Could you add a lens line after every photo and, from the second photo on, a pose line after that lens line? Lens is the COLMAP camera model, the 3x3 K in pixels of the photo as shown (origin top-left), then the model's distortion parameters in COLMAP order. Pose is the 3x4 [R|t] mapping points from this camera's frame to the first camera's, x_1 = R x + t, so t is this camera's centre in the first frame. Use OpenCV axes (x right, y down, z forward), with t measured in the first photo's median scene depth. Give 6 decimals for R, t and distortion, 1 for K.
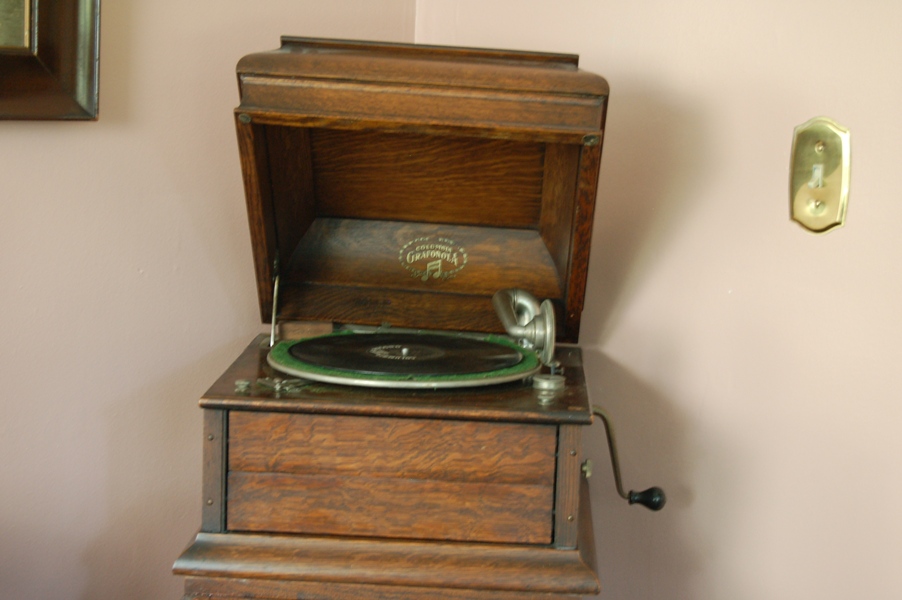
lens RADIAL K [[1838.1, 0, 449.6], [0, 1838.1, 301.5], [0, 0, 1]] dist [-0.040115, 0.000000]
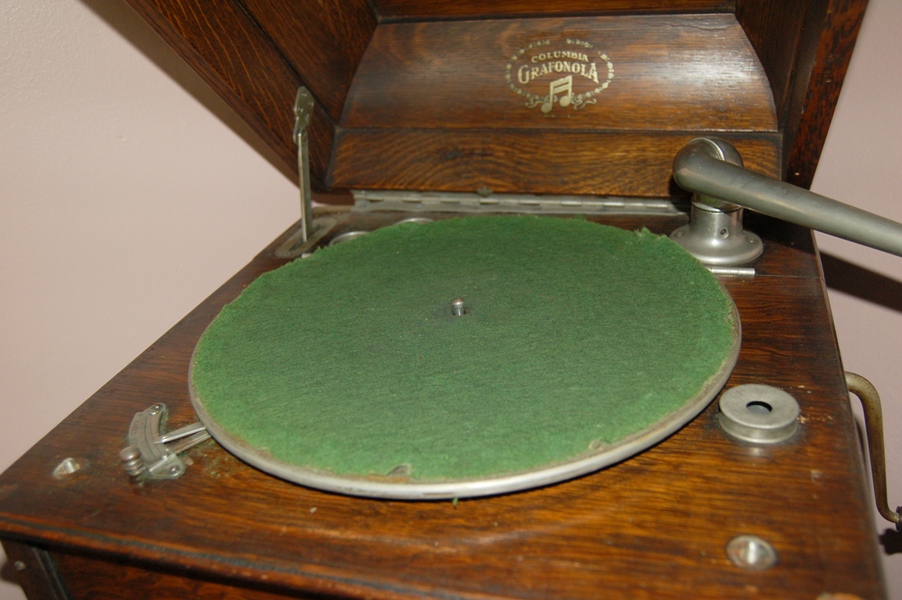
lens RADIAL K [[839.1, 0, 440.9], [0, 839.1, 316.5], [0, 0, 1]] dist [-0.073352, 0.000000]
pose [[0.958276, -0.001853, -0.285838, 0.038895], [0.096300, 0.943615, 0.316729, -0.045592], [0.269134, -0.331040, 0.904422, 0.819265]]
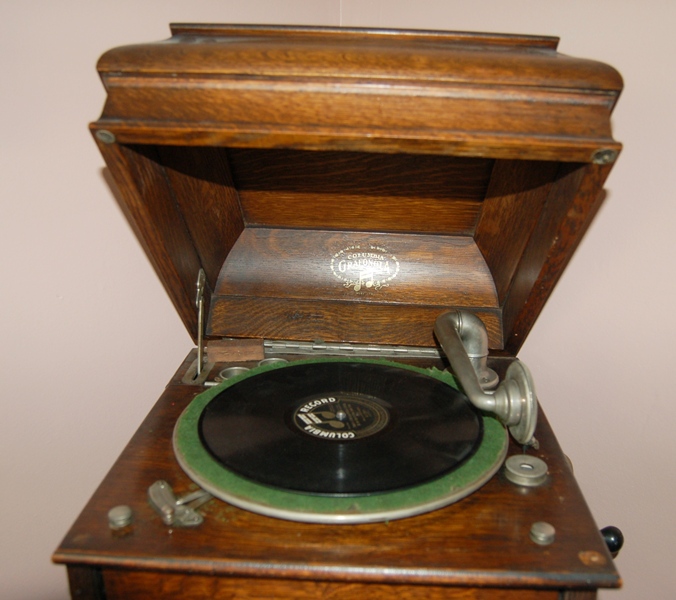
lens RADIAL K [[723.8, 0, 342.0], [0, 723.8, 310.4], [0, 0, 1]] dist [-0.085383, 0.000000]
pose [[0.999590, -0.023073, -0.016934, -0.017785], [0.025632, 0.984937, 0.171004, -0.077970], [0.012733, -0.171368, 0.985125, 0.714338]]
